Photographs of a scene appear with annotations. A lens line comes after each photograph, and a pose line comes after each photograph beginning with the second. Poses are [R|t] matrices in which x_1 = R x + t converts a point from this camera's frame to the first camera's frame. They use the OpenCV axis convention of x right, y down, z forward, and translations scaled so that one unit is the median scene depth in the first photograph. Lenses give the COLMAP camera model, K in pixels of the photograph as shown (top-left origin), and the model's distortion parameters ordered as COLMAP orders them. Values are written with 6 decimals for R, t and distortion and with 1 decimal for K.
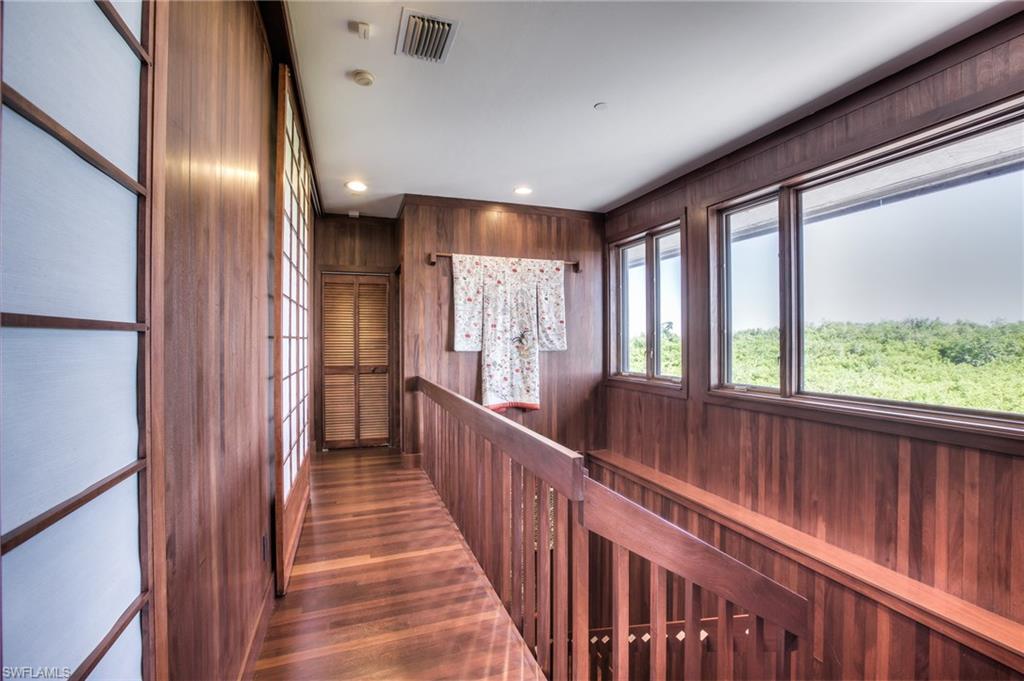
lens RADIAL K [[454.4, 0, 516.6], [0, 454.4, 341.7], [0, 0, 1]] dist [0.000971, 0.000046]
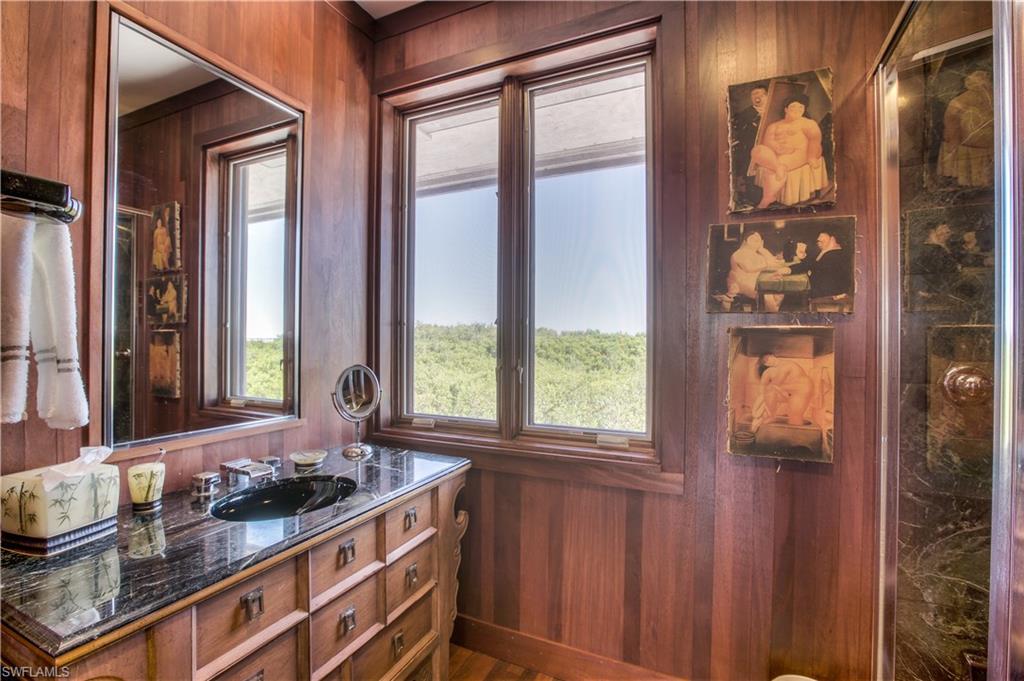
lens RADIAL K [[454.4, 0, 515.9], [0, 454.4, 339.7], [0, 0, 1]] dist [0.000971, 0.000046]
pose [[0.672916, 0.007437, 0.739681, 0.062533], [-0.005877, 0.999972, -0.004708, -0.000813], [-0.739696, -0.001179, 0.672941, 0.390568]]
